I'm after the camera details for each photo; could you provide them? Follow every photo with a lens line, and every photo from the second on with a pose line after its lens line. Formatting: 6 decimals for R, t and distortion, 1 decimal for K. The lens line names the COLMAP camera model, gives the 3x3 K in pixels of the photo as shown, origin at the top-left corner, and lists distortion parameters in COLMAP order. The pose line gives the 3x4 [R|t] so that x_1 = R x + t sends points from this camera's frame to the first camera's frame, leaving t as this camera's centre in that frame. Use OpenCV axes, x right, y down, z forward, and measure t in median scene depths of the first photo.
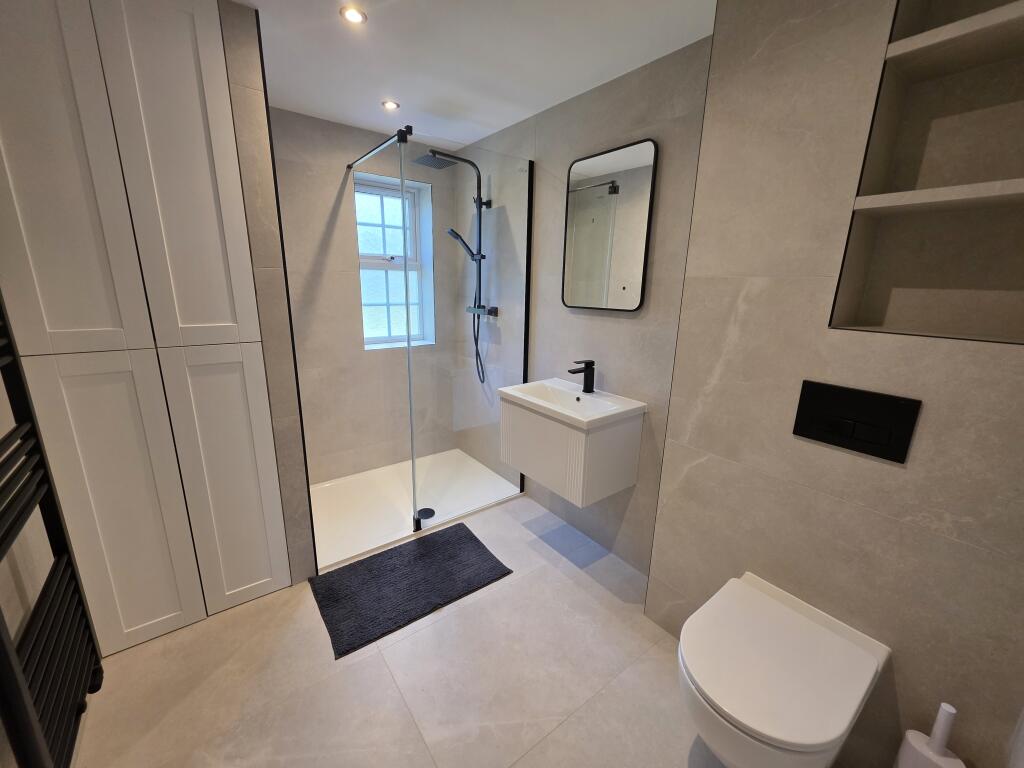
lens RADIAL K [[411.2, 0, 510.5], [0, 411.2, 384.9], [0, 0, 1]] dist [-0.002719, -0.000369]
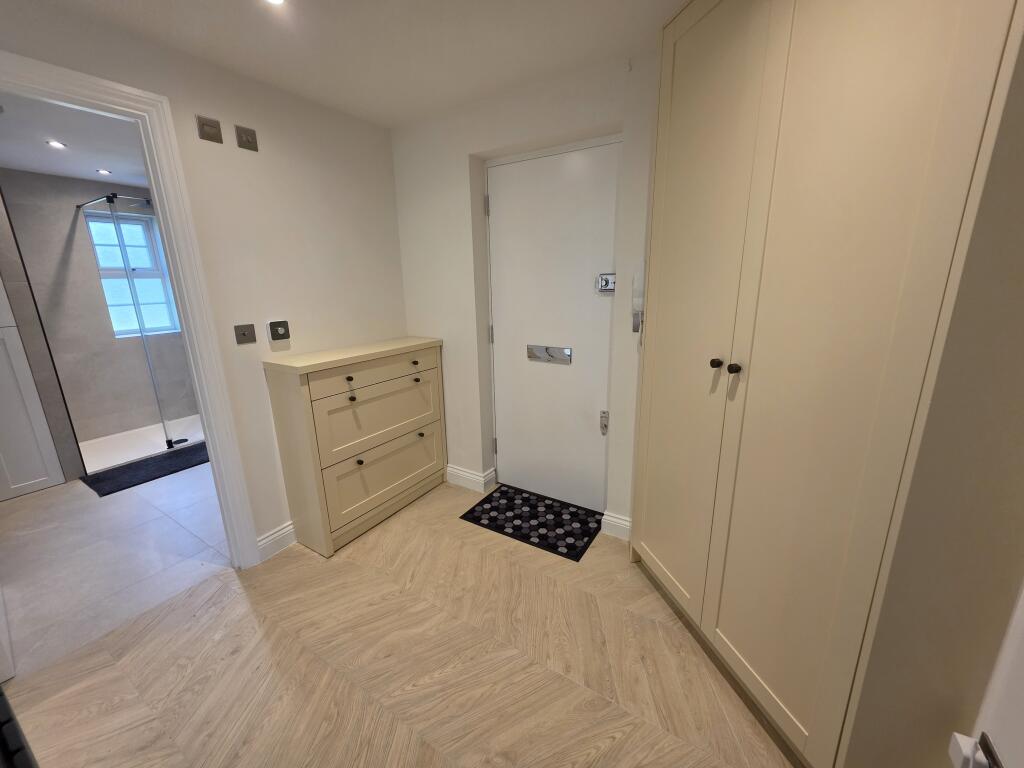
lens RADIAL K [[411.2, 0, 514.8], [0, 411.2, 382.3], [0, 0, 1]] dist [-0.002719, -0.000369]
pose [[0.931904, -0.129547, 0.338781, 0.433386], [0.128082, 0.991402, 0.026782, 0.209710], [-0.339338, 0.018433, 0.940484, -0.787179]]
